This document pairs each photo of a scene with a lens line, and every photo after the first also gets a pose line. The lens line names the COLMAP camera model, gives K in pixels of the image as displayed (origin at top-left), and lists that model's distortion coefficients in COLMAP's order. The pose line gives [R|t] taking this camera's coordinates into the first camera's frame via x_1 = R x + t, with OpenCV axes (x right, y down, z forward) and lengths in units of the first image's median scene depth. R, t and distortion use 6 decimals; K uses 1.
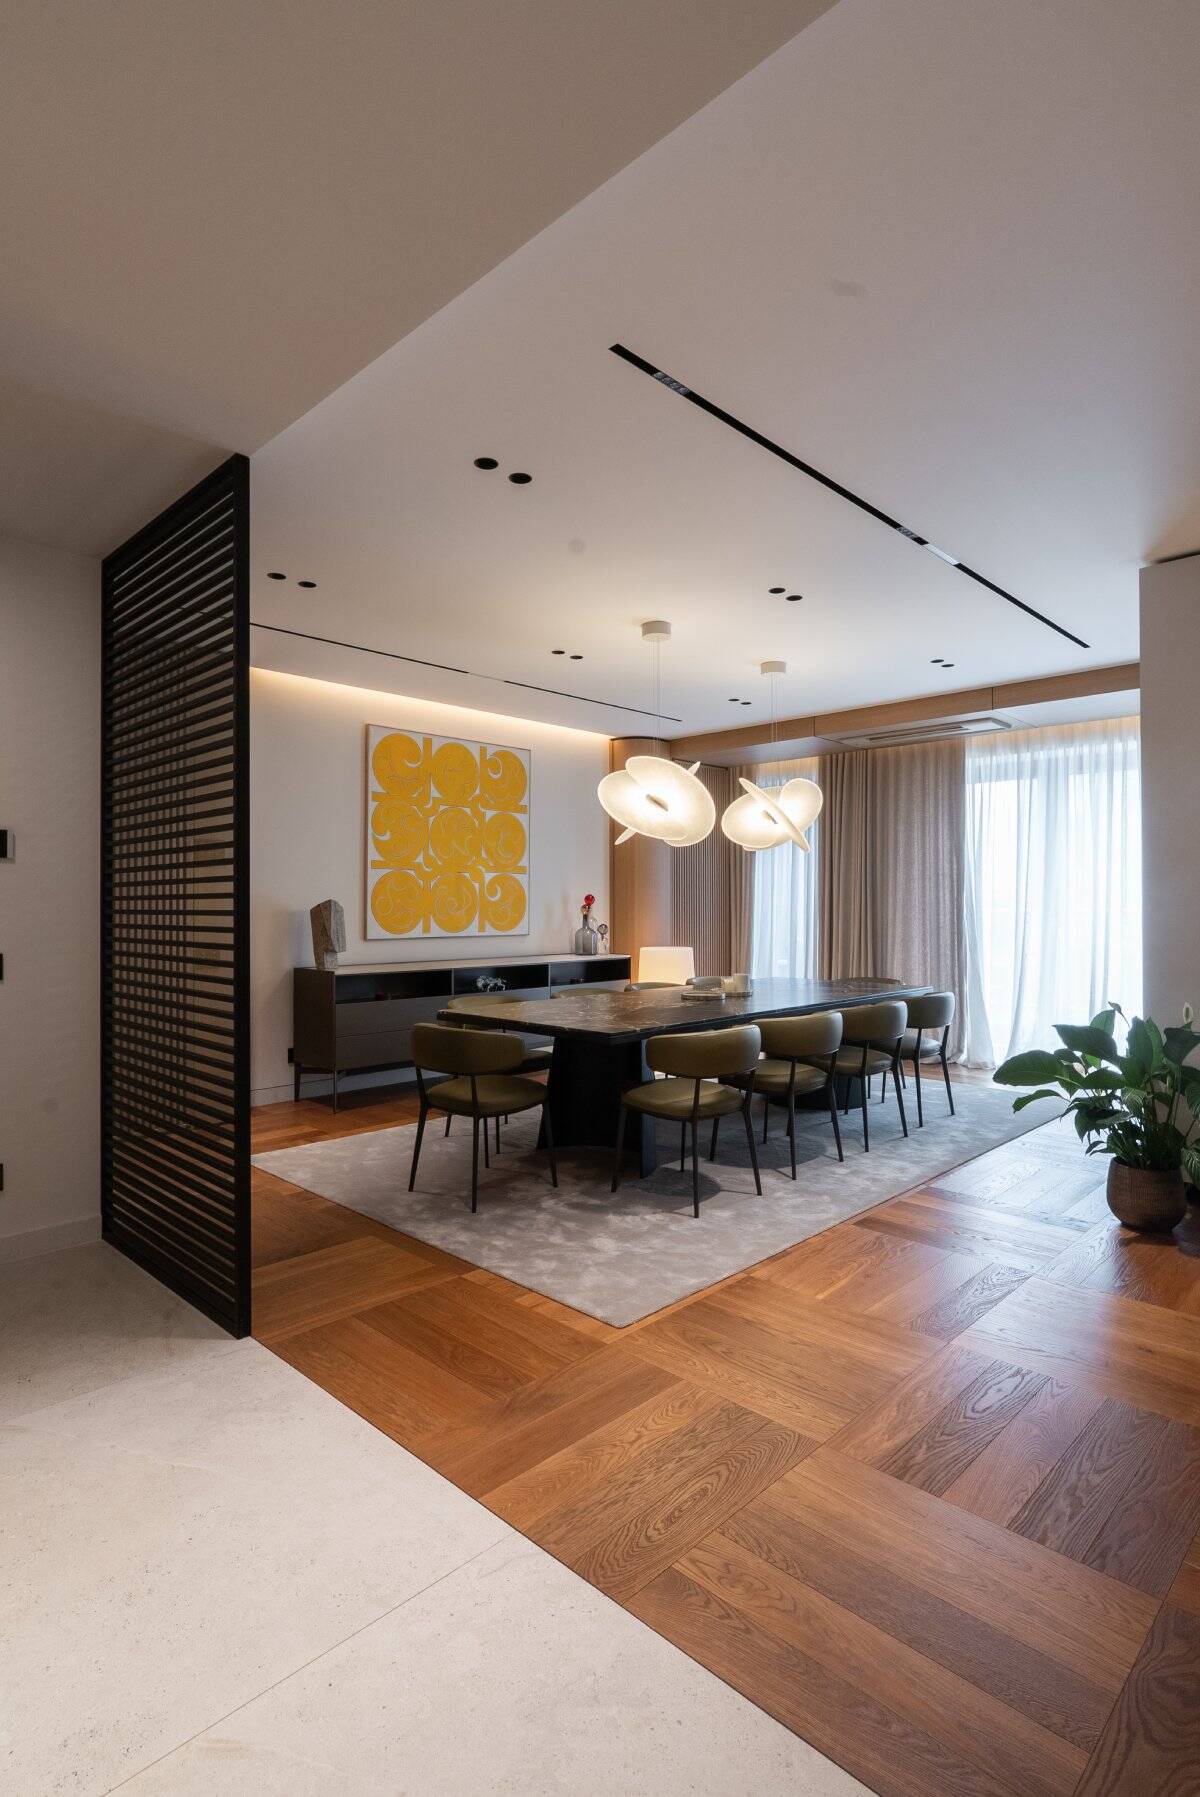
lens RADIAL K [[923.0, 0, 603.2], [0, 923.0, 901.0], [0, 0, 1]] dist [-0.014407, 0.006736]
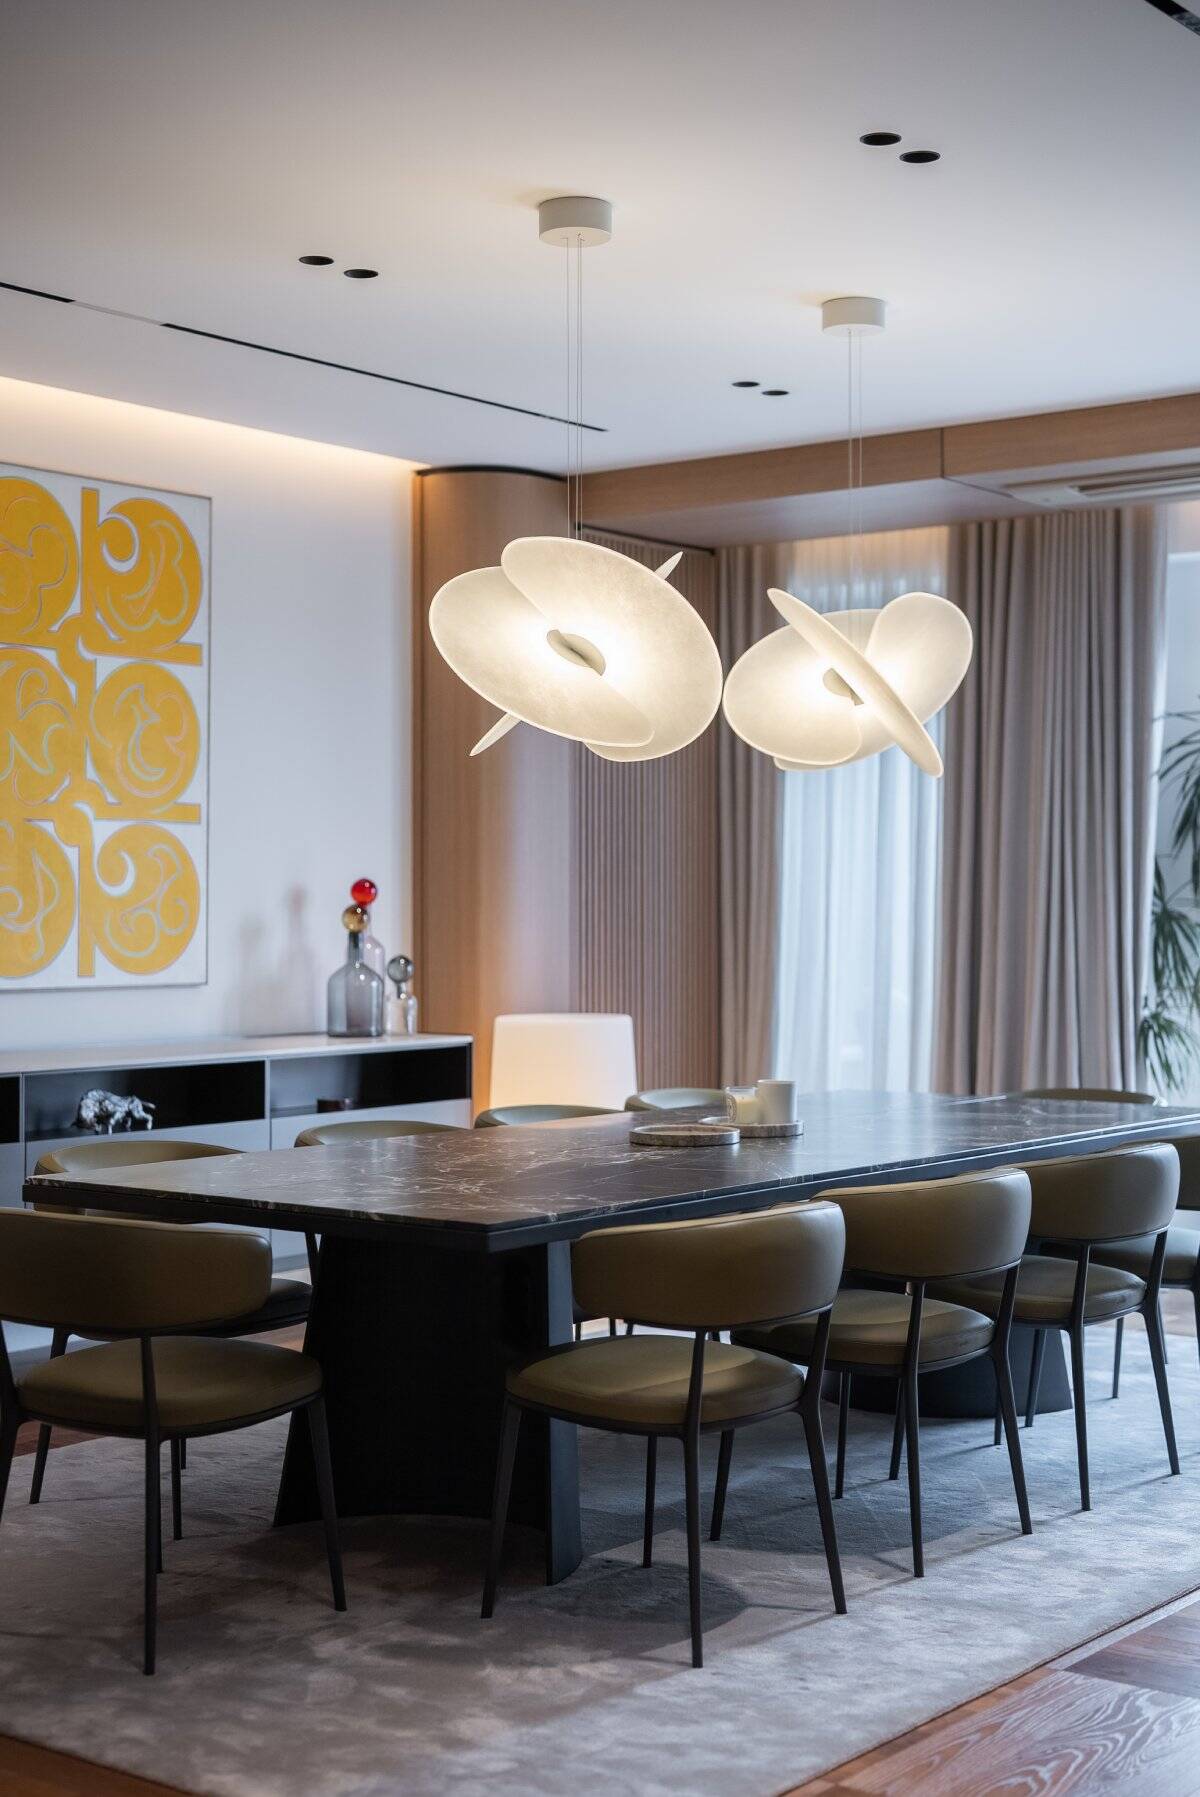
lens RADIAL K [[2533.2, 0, 631.6], [0, 2533.2, 908.5], [0, 0, 1]] dist [-0.020460, 0.000000]
pose [[0.992707, 0.000339, 0.120553, -0.046250], [-0.001177, 0.999976, 0.006881, -0.002672], [-0.120548, -0.006973, 0.992683, -0.084384]]
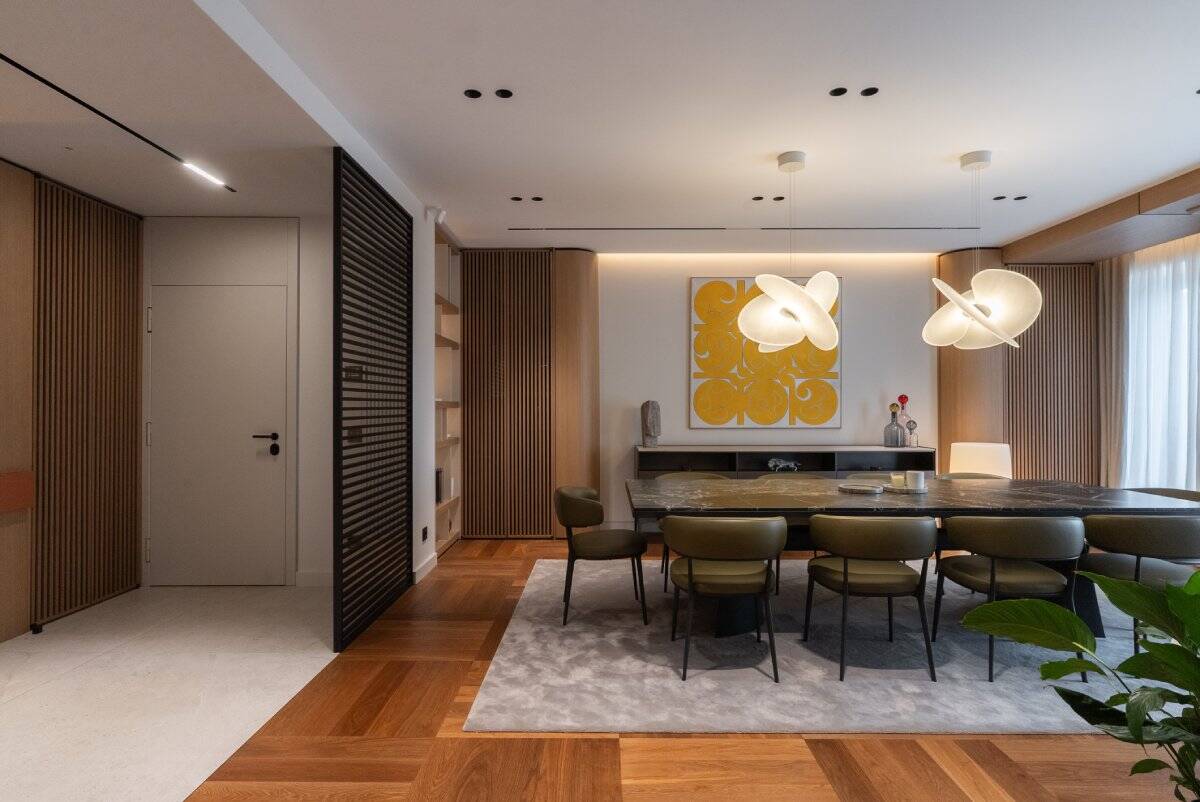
lens RADIAL K [[616.3, 0, 592.6], [0, 616.3, 400.4], [0, 0, 1]] dist [-0.014407, 0.006736]
pose [[0.686676, -0.006366, -0.726935, 0.407402], [0.004982, 0.999979, -0.004052, 0.002276], [0.726946, -0.000839, 0.686694, 0.284722]]
